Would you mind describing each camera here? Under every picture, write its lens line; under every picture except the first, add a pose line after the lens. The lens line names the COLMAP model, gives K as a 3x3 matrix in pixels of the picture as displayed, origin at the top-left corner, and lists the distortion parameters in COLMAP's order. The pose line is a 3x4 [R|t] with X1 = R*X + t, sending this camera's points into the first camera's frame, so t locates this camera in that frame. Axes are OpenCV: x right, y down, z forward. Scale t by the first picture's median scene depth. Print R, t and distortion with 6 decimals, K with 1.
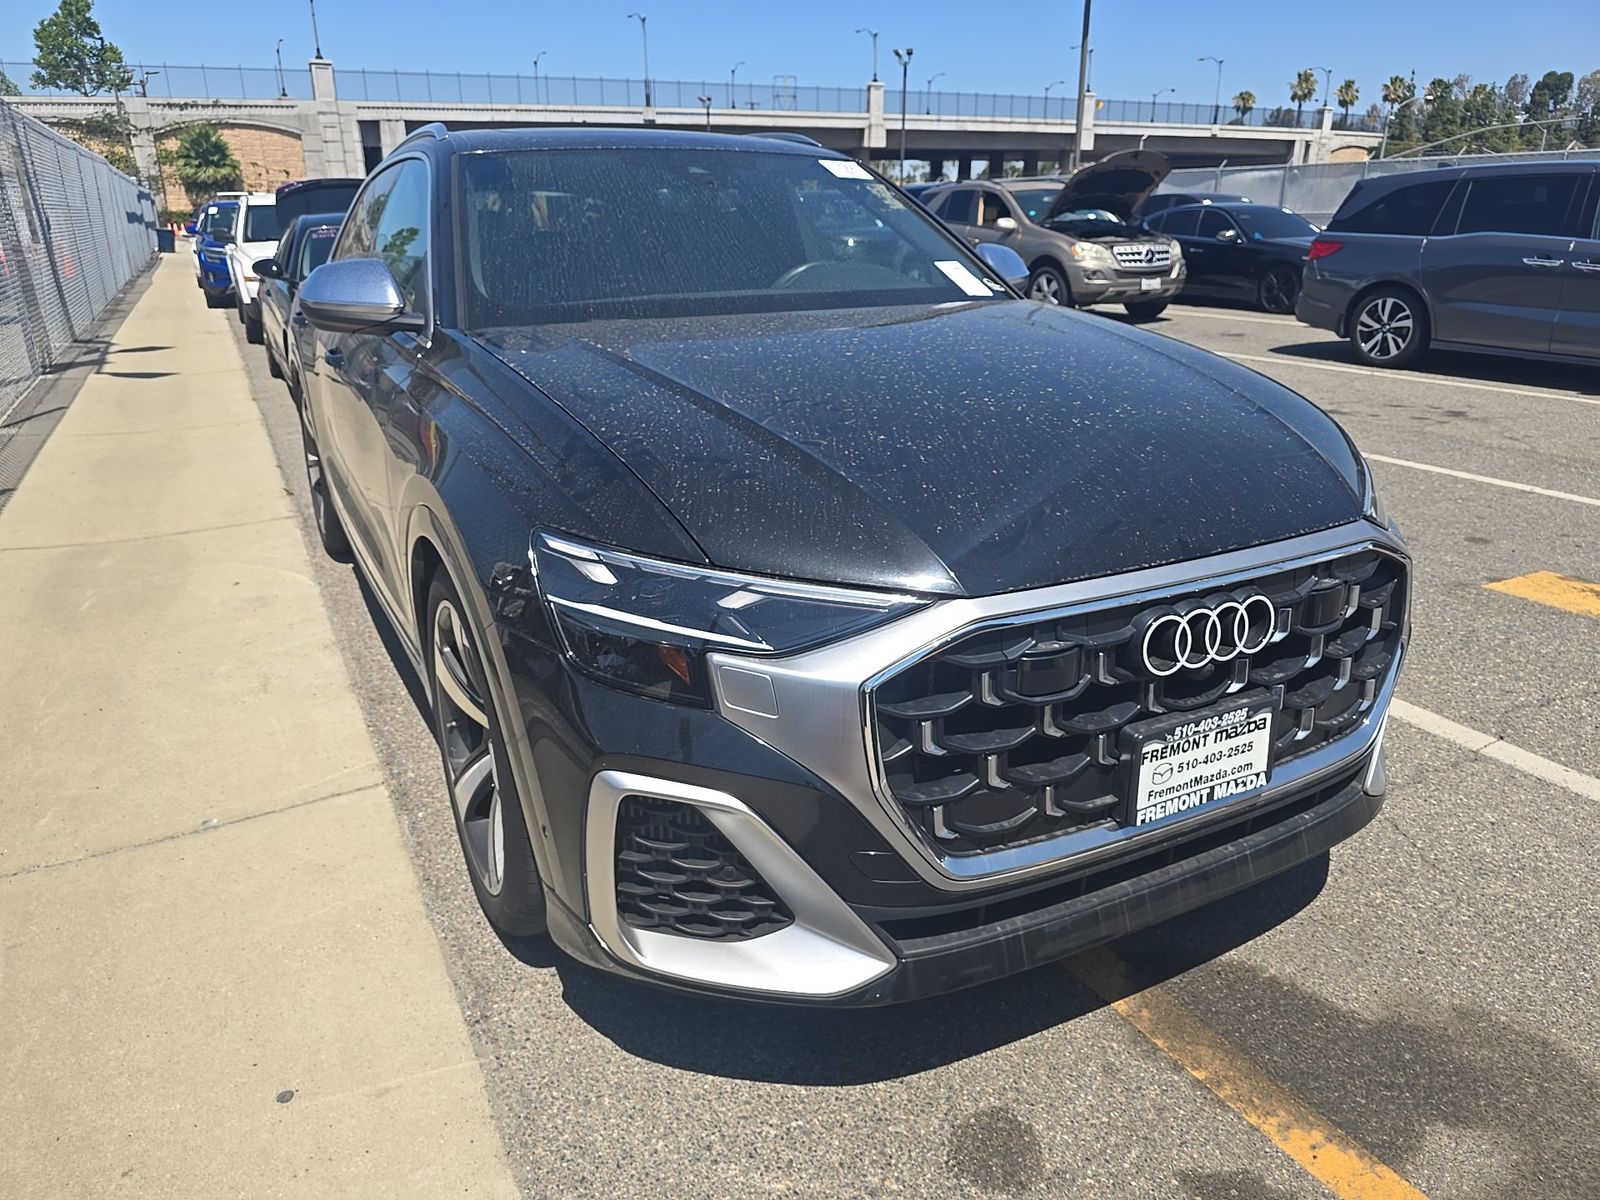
lens RADIAL K [[1120.5, 0, 814.3], [0, 1120.5, 597.5], [0, 0, 1]] dist [0.030920, -0.031054]
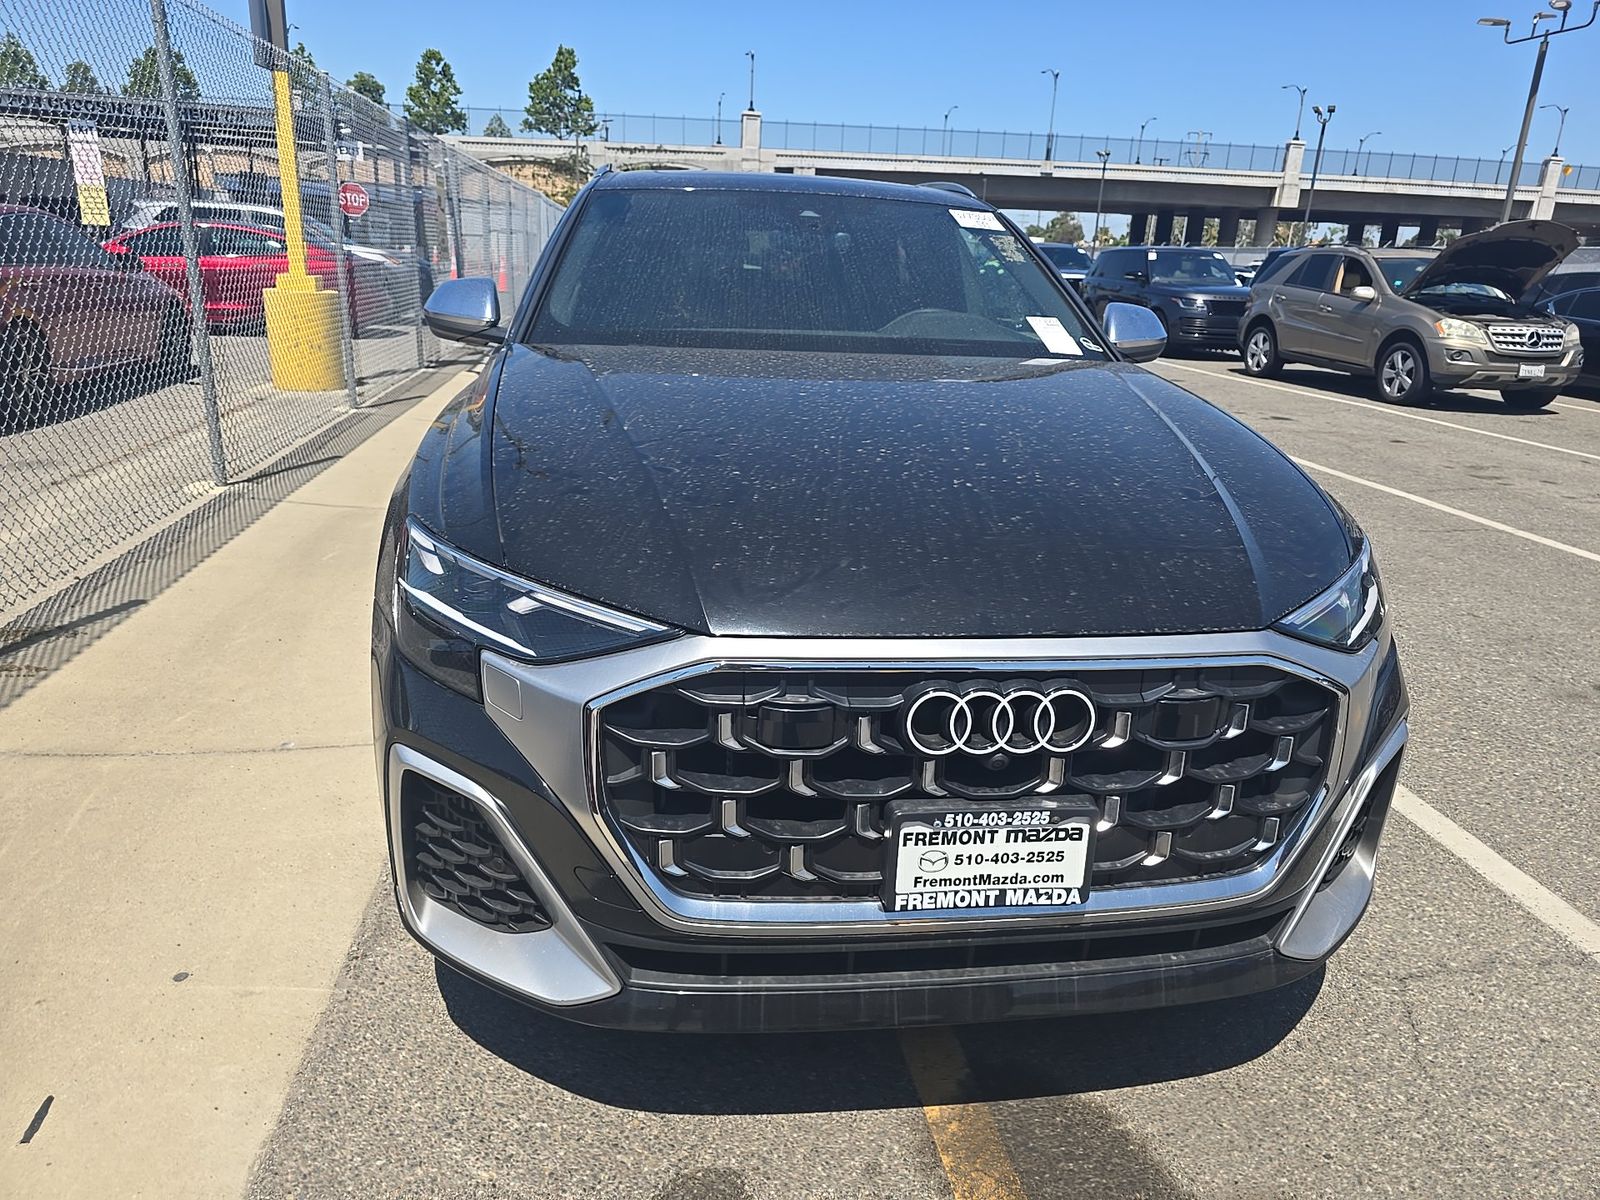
lens RADIAL K [[1120.5, 0, 809.0], [0, 1120.5, 593.3], [0, 0, 1]] dist [0.030920, -0.031054]
pose [[0.939873, 0.144611, -0.309398, 0.429944], [-0.157874, 0.987293, -0.018125, -0.026746], [0.302845, 0.065881, 0.950760, 0.065501]]
